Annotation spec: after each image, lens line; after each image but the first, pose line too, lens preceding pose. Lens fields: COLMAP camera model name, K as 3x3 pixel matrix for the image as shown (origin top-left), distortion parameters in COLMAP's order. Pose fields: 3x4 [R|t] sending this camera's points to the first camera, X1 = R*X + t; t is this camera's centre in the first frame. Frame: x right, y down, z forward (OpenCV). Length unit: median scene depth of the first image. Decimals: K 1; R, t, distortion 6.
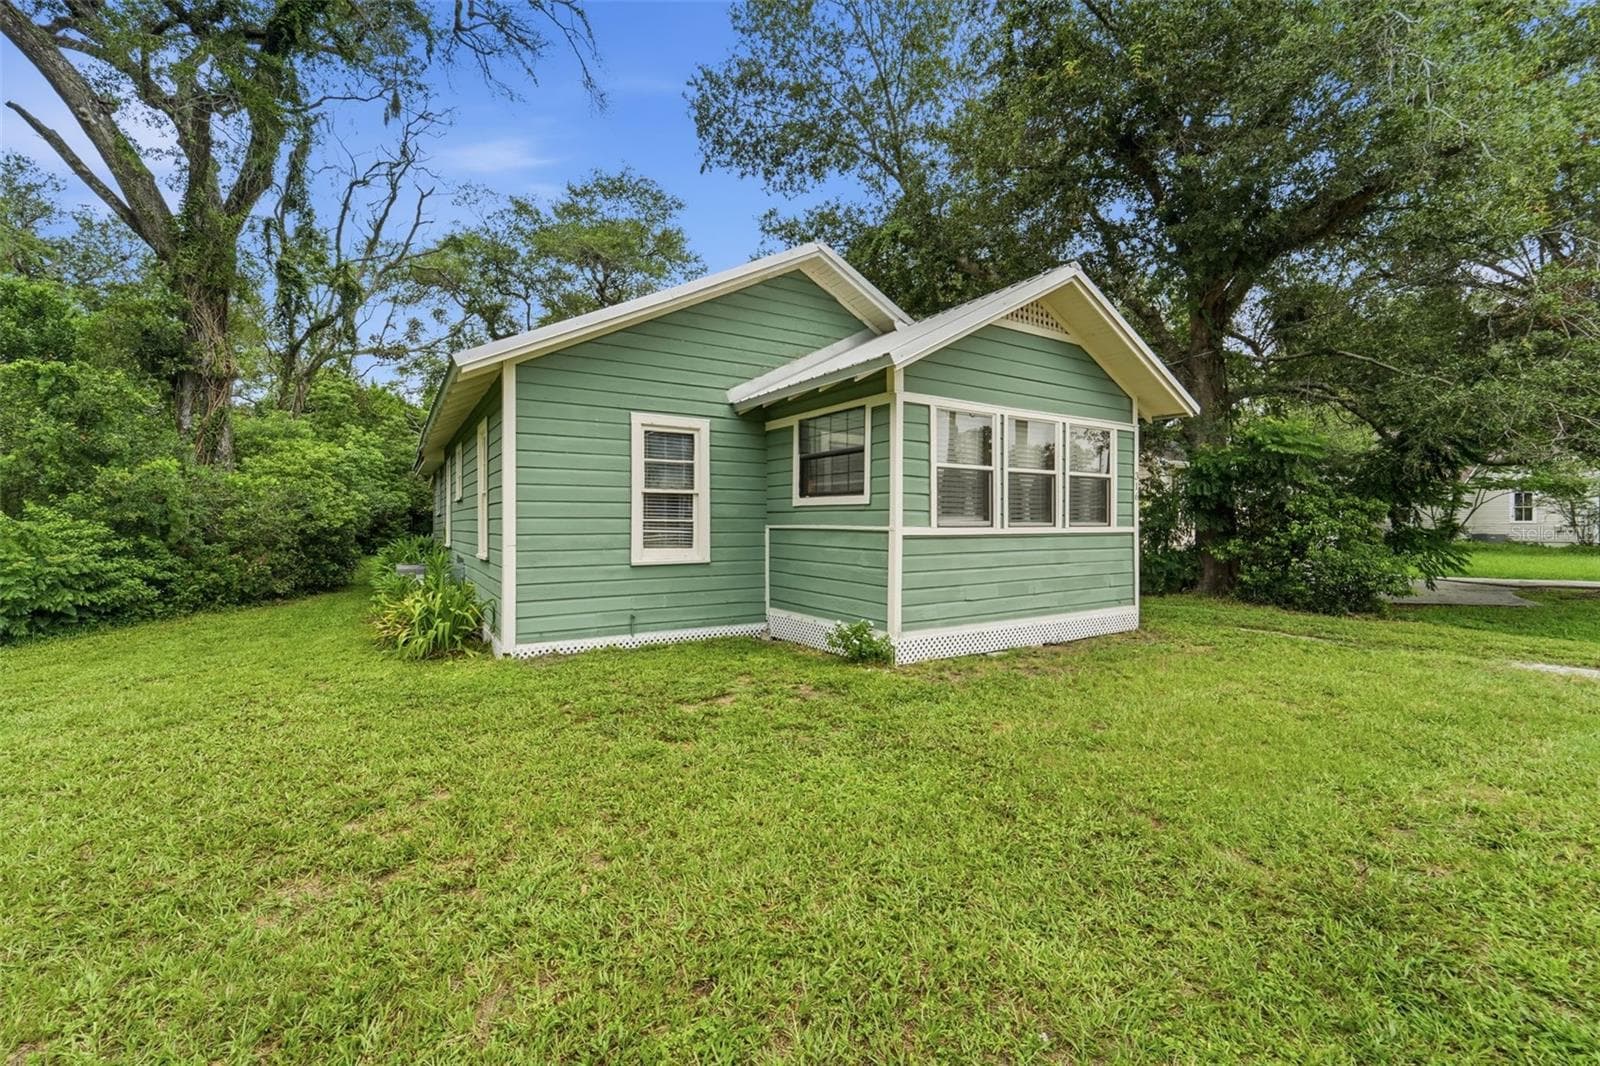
lens RADIAL K [[658.4, 0, 814.0], [0, 658.4, 525.9], [0, 0, 1]] dist [-0.000237, -0.000219]
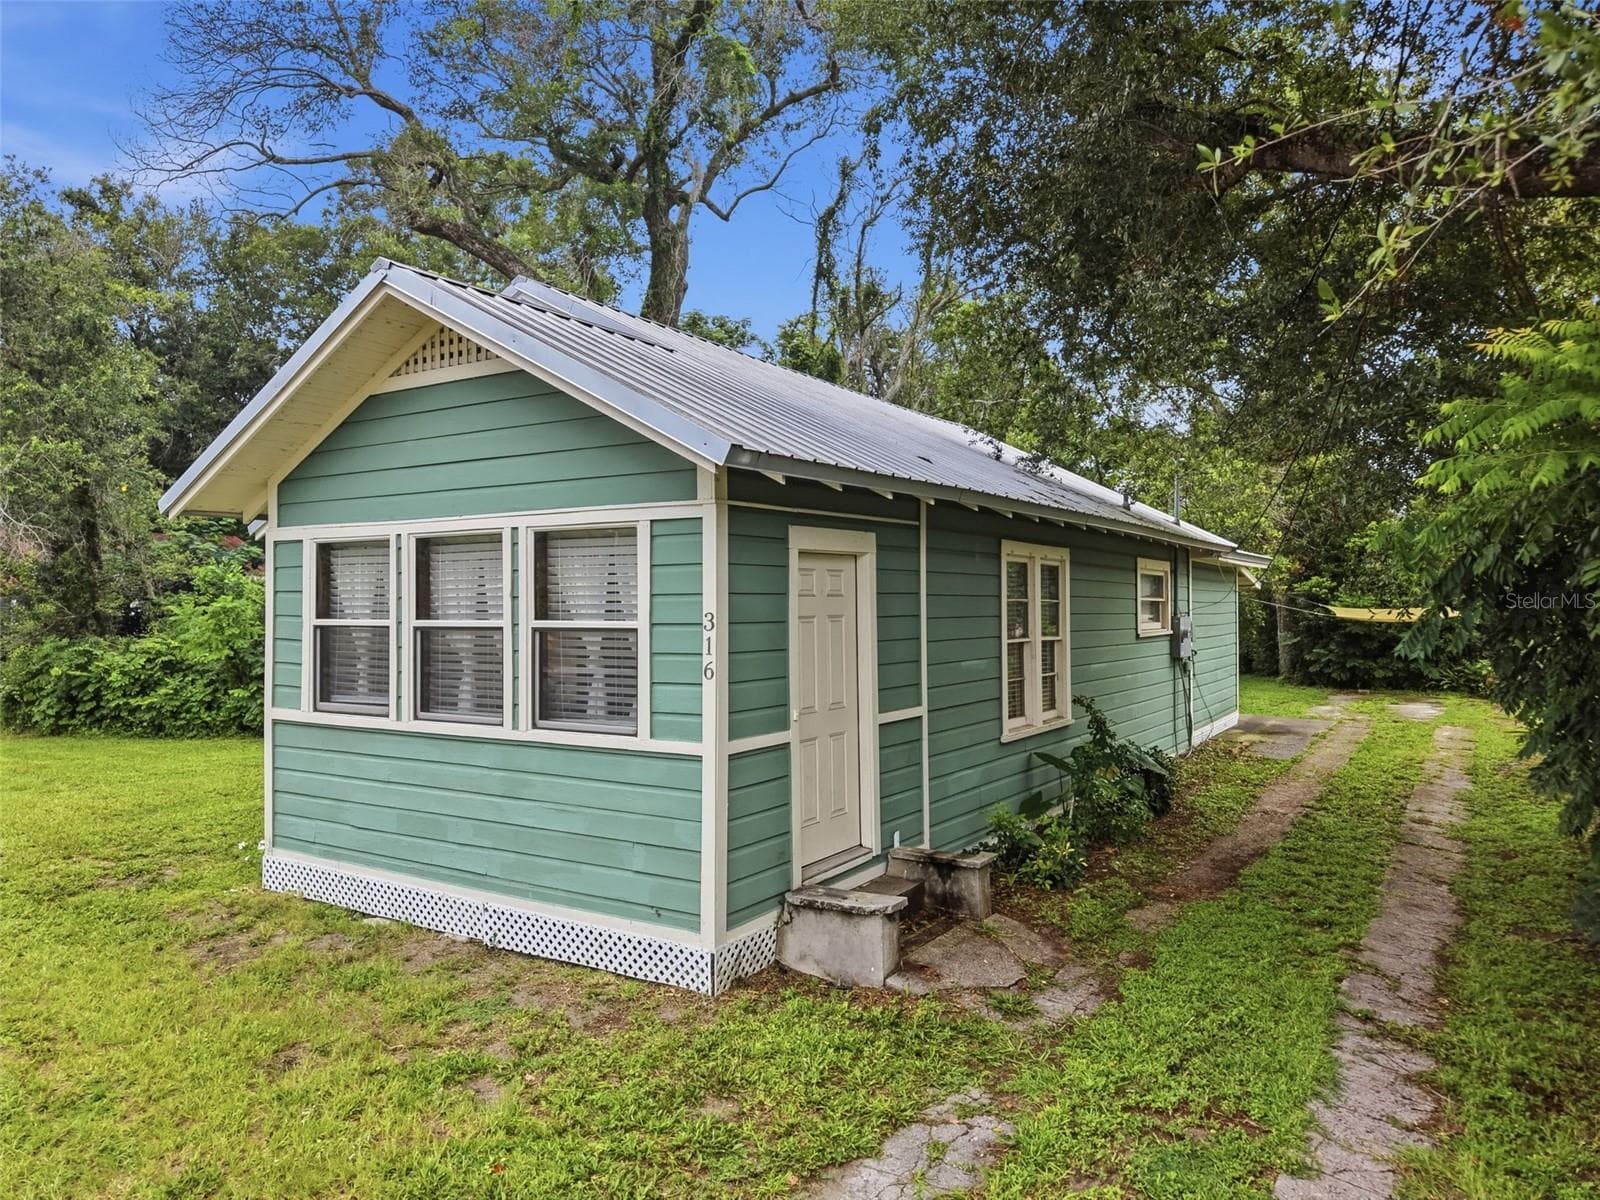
lens RADIAL K [[1069.5, 0, 801.2], [0, 1069.5, 586.2], [0, 0, 1]] dist [0.025742, -0.025670]
pose [[0.418126, -0.013717, -0.908286, 1.256604], [0.004642, 0.999905, -0.012964, -0.099416], [0.908377, 0.001204, 0.418150, 0.861896]]
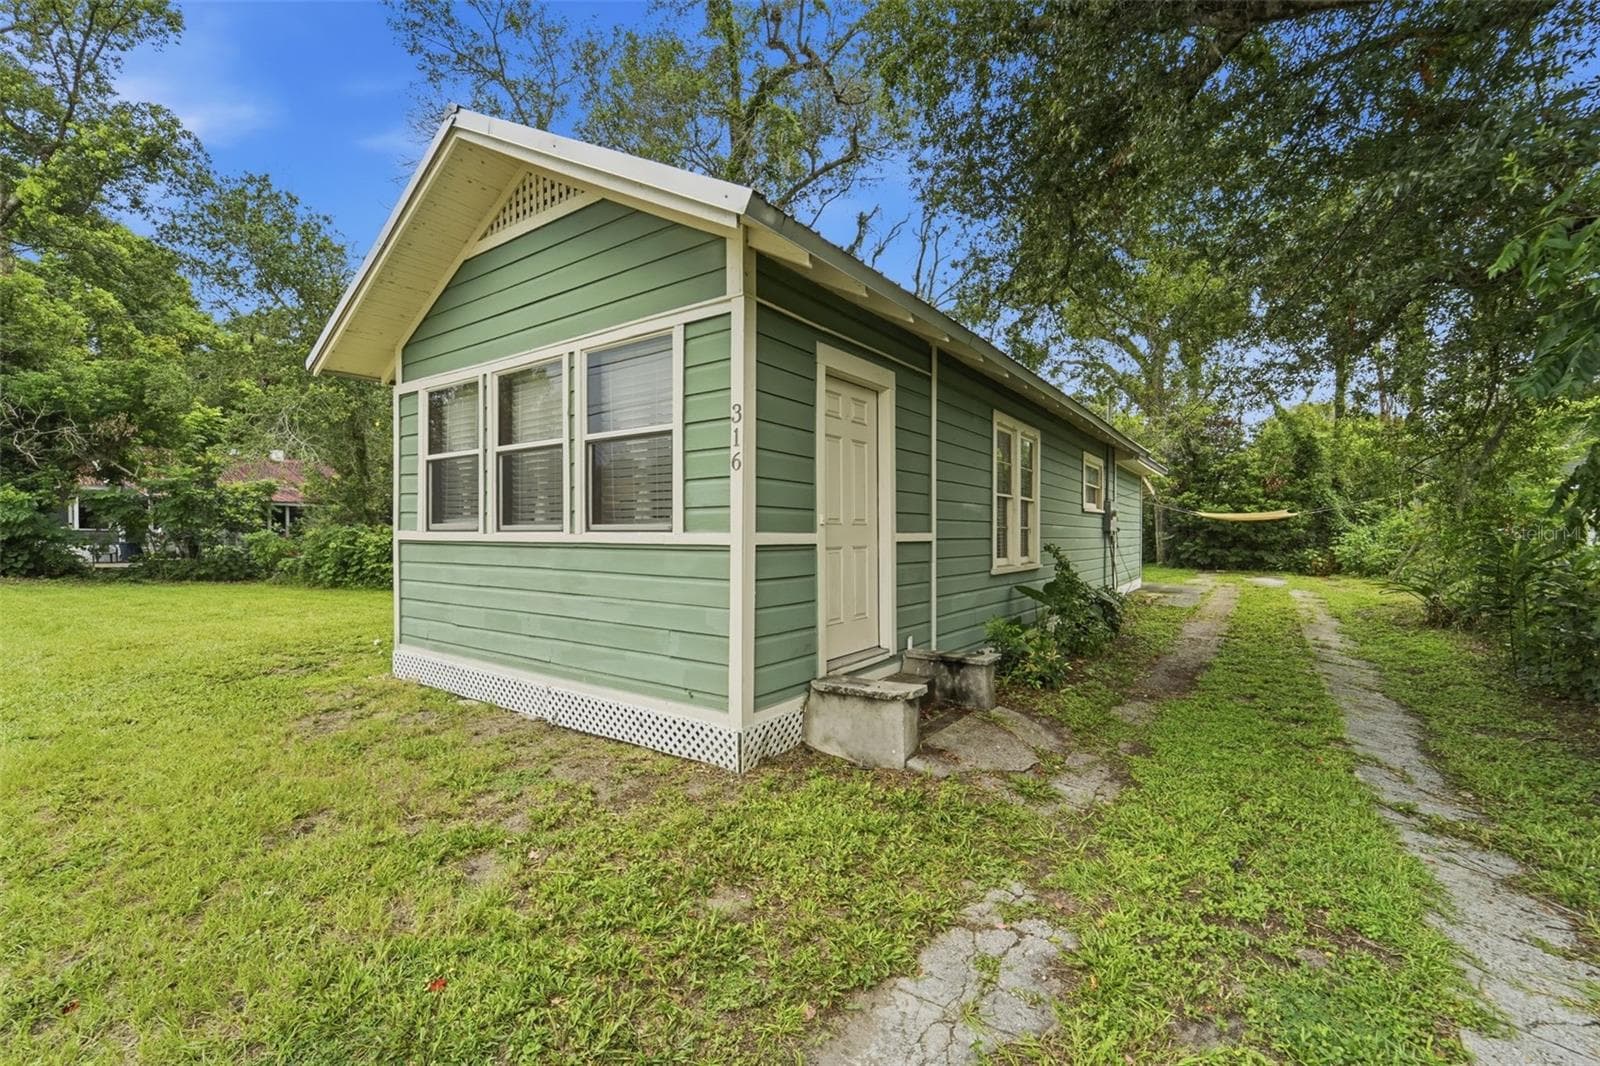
lens RADIAL K [[658.4, 0, 797.4], [0, 658.4, 535.3], [0, 0, 1]] dist [-0.000237, -0.000219]
pose [[0.371584, 0.007687, -0.928368, 1.005150], [-0.001020, 0.999968, 0.007872, -0.000412], [0.928399, -0.001978, 0.371580, 0.980470]]
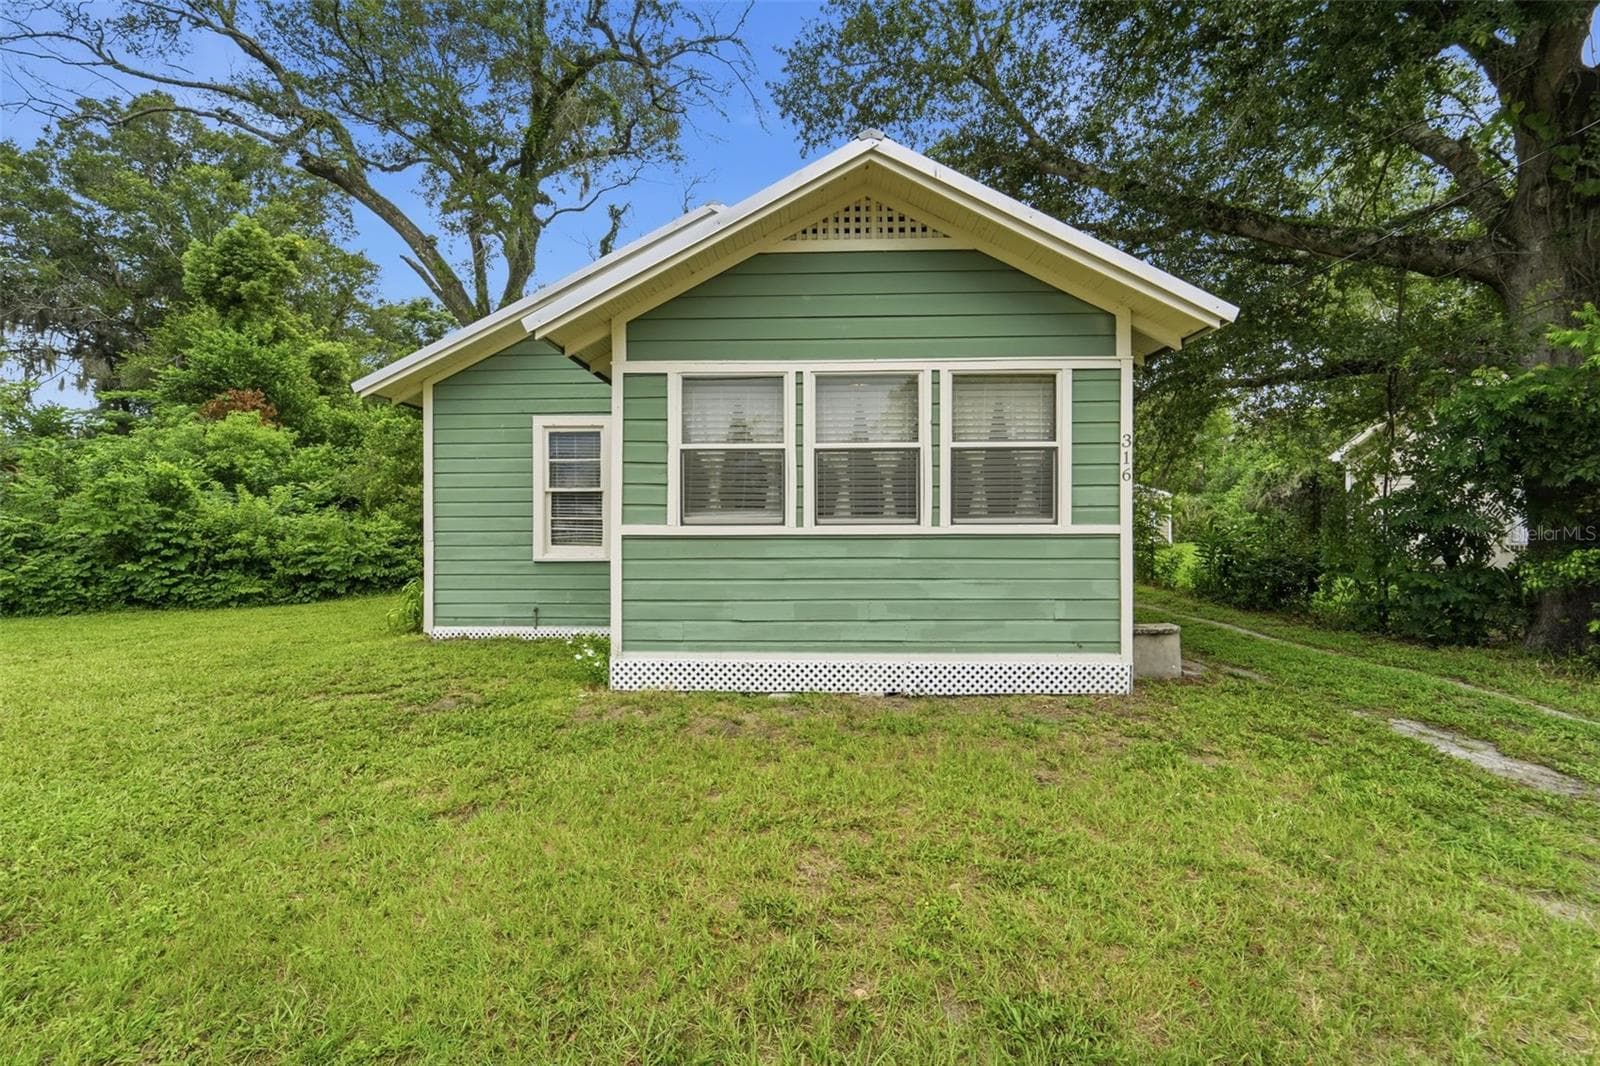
lens RADIAL K [[658.4, 0, 775.1], [0, 658.4, 520.8], [0, 0, 1]] dist [-0.000237, -0.000219]
pose [[0.815639, -0.003251, -0.578552, 0.642247], [-0.000230, 0.999982, -0.005944, 0.001286], [0.578561, 0.004981, 0.815624, 0.360300]]
